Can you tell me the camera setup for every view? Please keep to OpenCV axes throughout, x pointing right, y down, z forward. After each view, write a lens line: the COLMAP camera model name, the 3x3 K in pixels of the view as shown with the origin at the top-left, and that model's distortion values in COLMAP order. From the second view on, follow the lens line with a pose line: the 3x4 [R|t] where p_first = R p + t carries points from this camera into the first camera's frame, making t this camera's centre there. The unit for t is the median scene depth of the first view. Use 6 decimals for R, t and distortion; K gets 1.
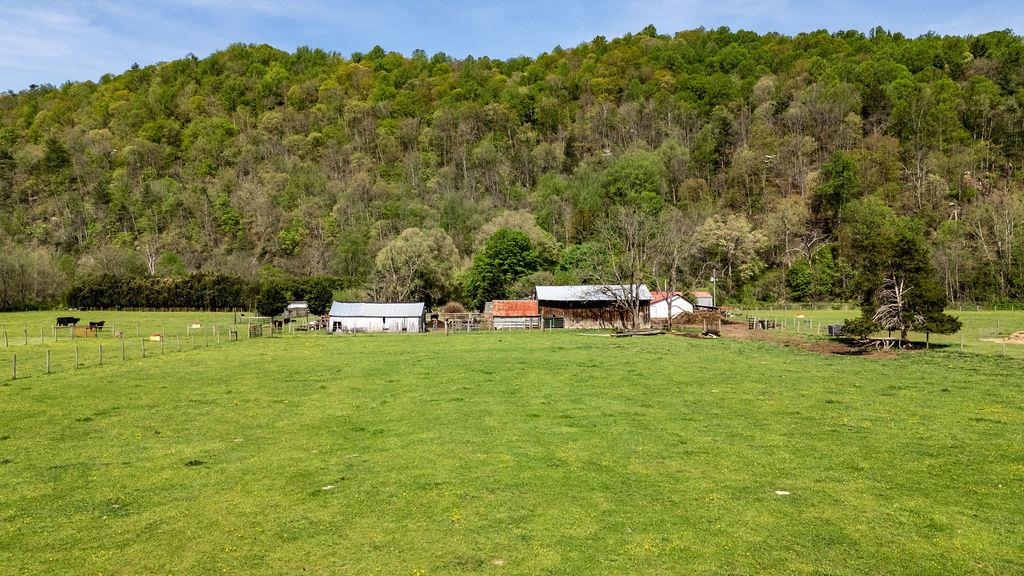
lens RADIAL K [[750.5, 0, 513.5], [0, 750.5, 286.6], [0, 0, 1]] dist [0.061024, -0.045574]
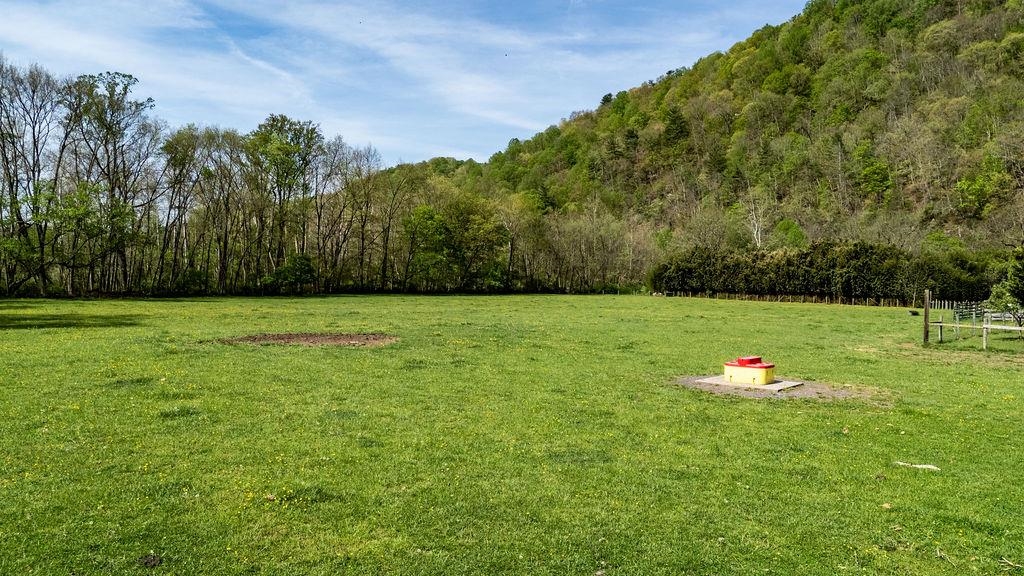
lens RADIAL K [[750.5, 0, 513.5], [0, 750.5, 286.6], [0, 0, 1]] dist [0.061024, -0.045574]
pose [[0.702105, 0.018840, -0.711824, -0.102464], [-0.012279, 0.999822, 0.014352, 0.009150], [0.711967, -0.001336, 0.702211, 0.258239]]
